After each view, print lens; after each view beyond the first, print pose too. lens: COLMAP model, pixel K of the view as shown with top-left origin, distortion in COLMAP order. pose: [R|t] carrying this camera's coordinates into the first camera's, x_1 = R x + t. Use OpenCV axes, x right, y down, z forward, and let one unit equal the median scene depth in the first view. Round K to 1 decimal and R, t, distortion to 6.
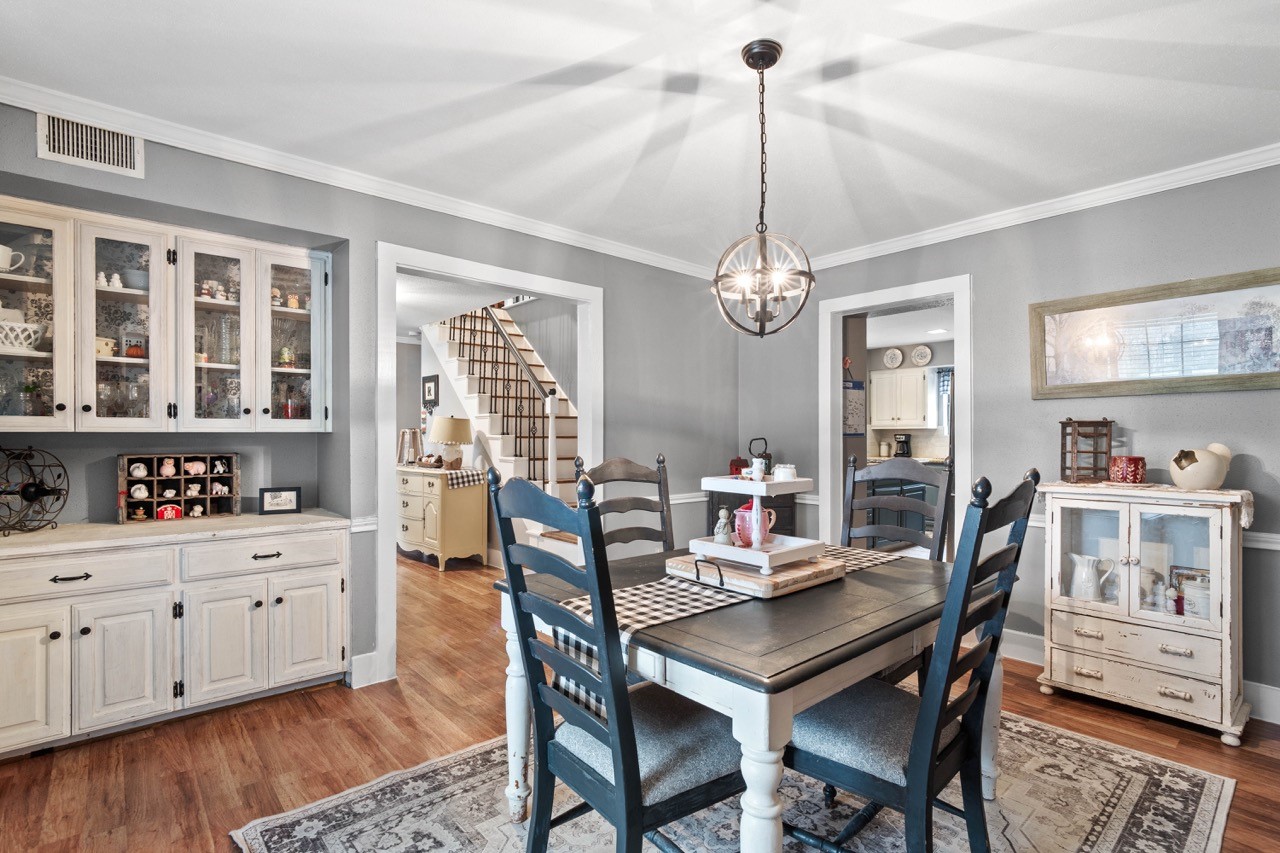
lens RADIAL K [[605.8, 0, 647.0], [0, 605.8, 437.1], [0, 0, 1]] dist [-0.012737, 0.000246]
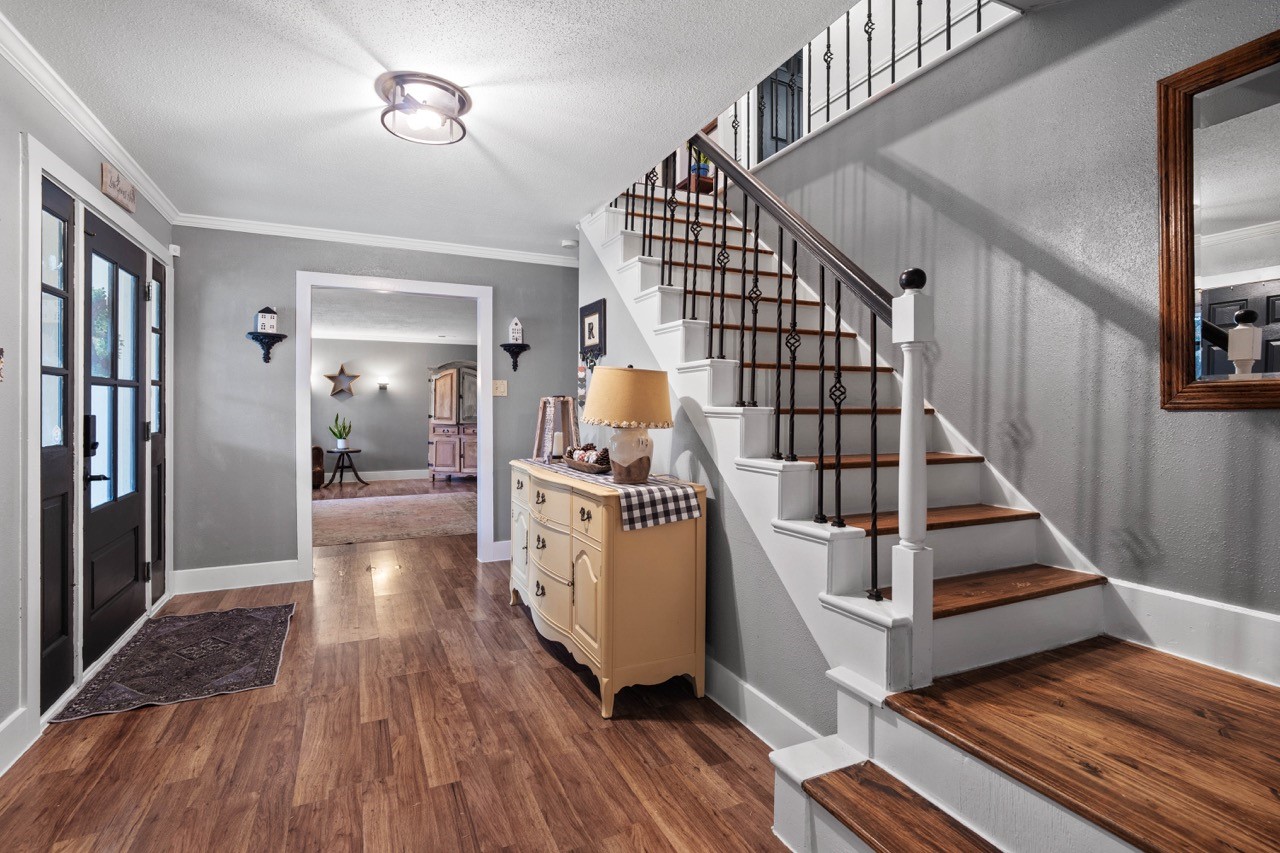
lens RADIAL K [[605.8, 0, 640.5], [0, 605.8, 415.4], [0, 0, 1]] dist [-0.012737, 0.000246]
pose [[0.959160, 0.006190, -0.282795, -0.188556], [-0.004868, 0.999974, 0.005374, 0.000686], [0.282821, -0.003778, 0.959165, 0.573006]]
